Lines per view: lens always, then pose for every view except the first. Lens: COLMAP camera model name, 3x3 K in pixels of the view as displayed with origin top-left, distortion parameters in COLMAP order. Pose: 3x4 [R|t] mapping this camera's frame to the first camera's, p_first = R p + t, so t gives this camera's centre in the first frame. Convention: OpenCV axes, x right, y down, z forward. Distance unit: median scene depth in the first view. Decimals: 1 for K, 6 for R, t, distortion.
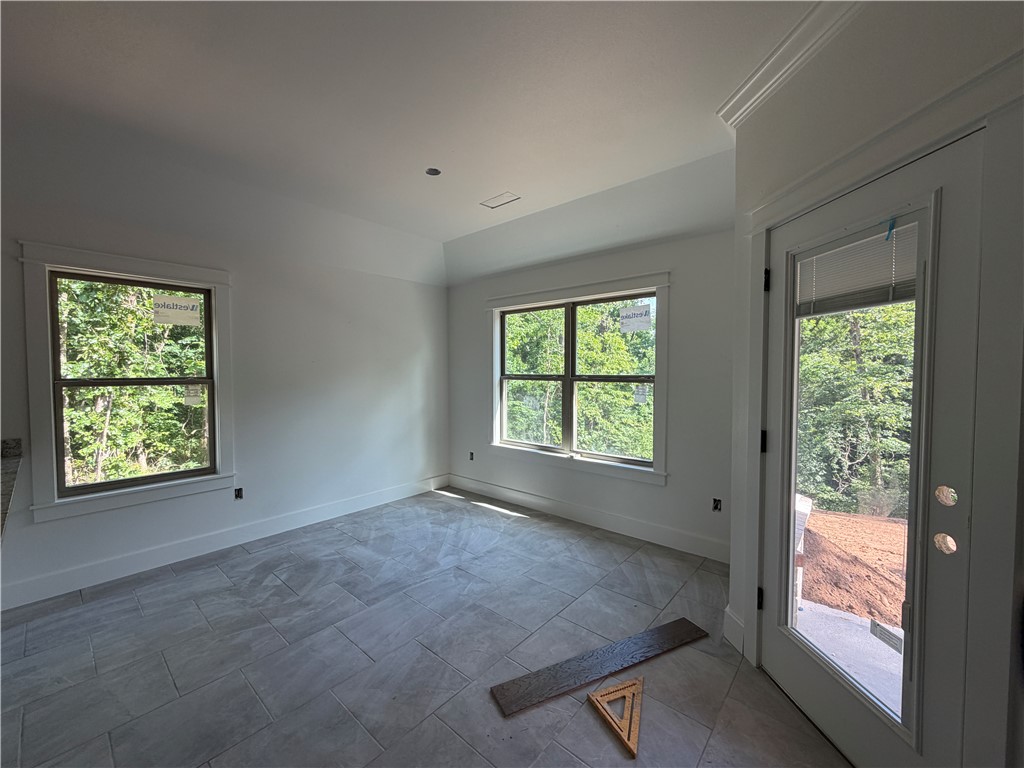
lens RADIAL K [[410.3, 0, 510.5], [0, 410.3, 383.2], [0, 0, 1]] dist [0.000970, 0.000080]
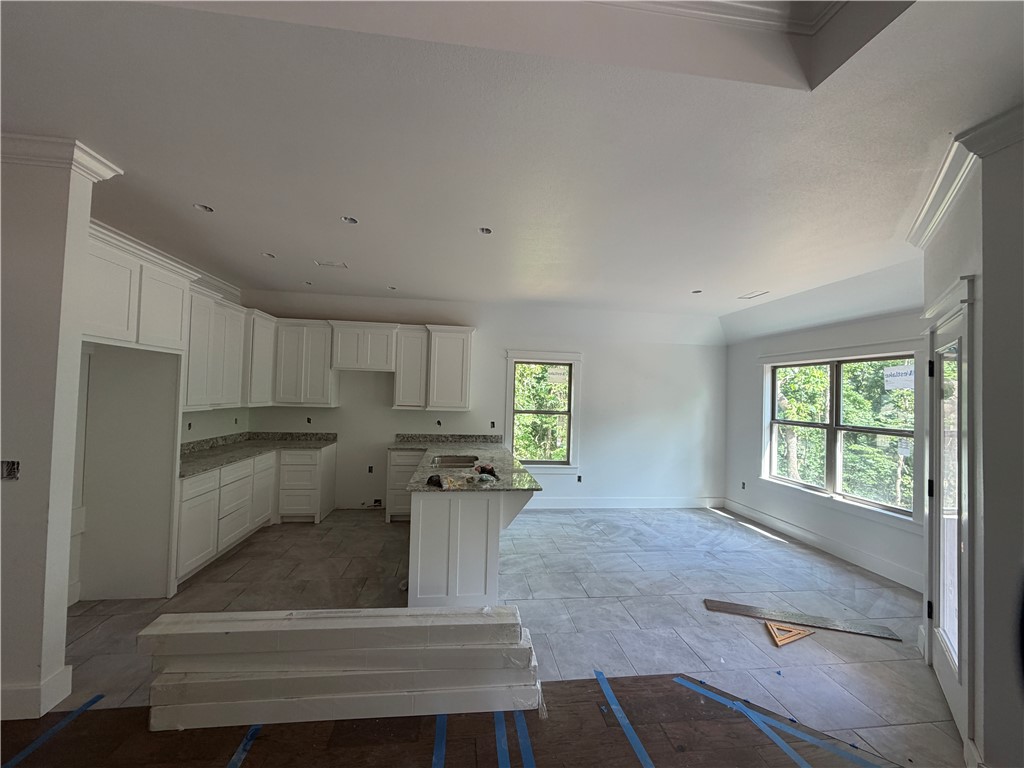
lens RADIAL K [[410.3, 0, 508.9], [0, 410.3, 383.9], [0, 0, 1]] dist [0.000970, 0.000080]
pose [[0.745638, 0.008535, -0.666296, 0.256637], [-0.054939, 0.997301, -0.048706, -0.030113], [0.664082, 0.072923, 0.744095, -0.496169]]
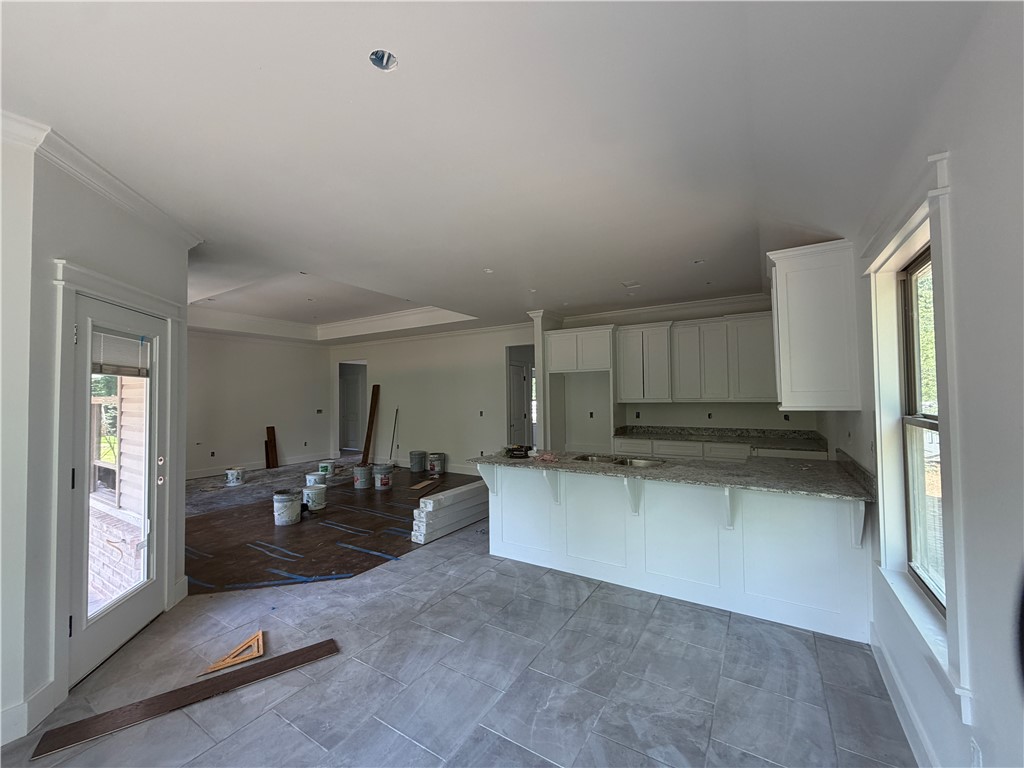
lens RADIAL K [[410.3, 0, 507.5], [0, 410.3, 384.5], [0, 0, 1]] dist [0.000970, 0.000080]
pose [[-0.989239, 0.014360, -0.145602, -0.206182], [0.013916, 0.999895, 0.004065, -0.053465], [0.145645, 0.001995, -0.989335, 1.213712]]
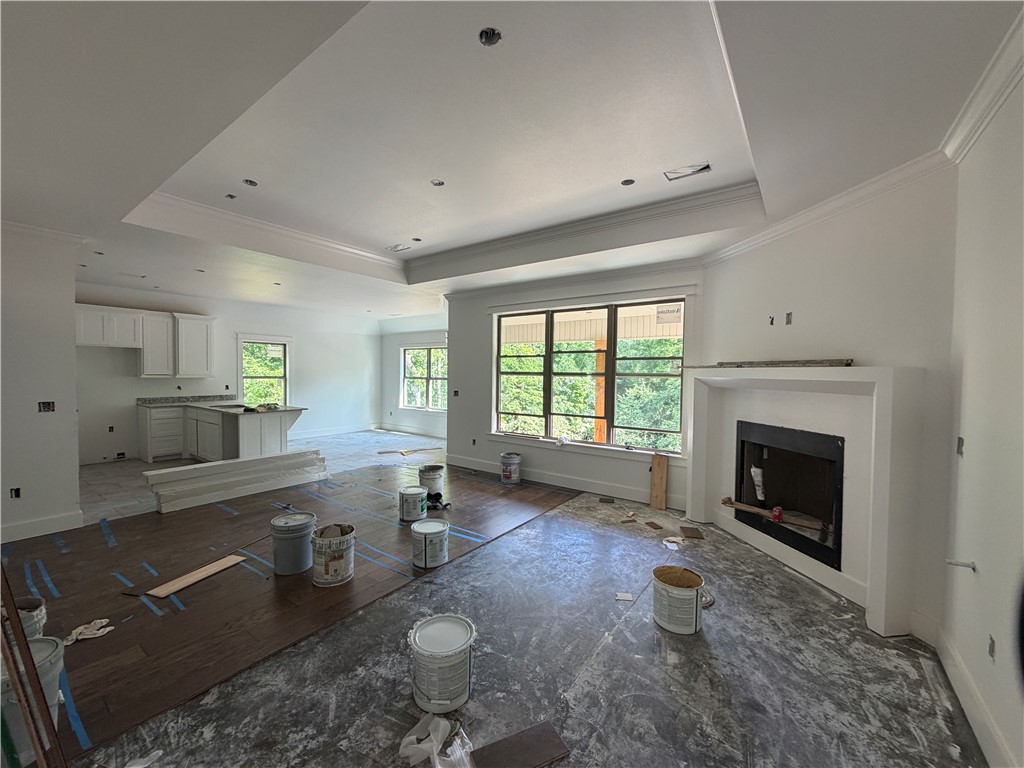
lens RADIAL K [[410.3, 0, 509.6], [0, 410.3, 384.4], [0, 0, 1]] dist [0.000970, 0.000080]
pose [[0.996641, 0.012048, 0.081008, 0.480930], [-0.011808, 0.999924, -0.003443, 0.028436], [-0.081044, 0.002474, 0.996707, -1.667441]]
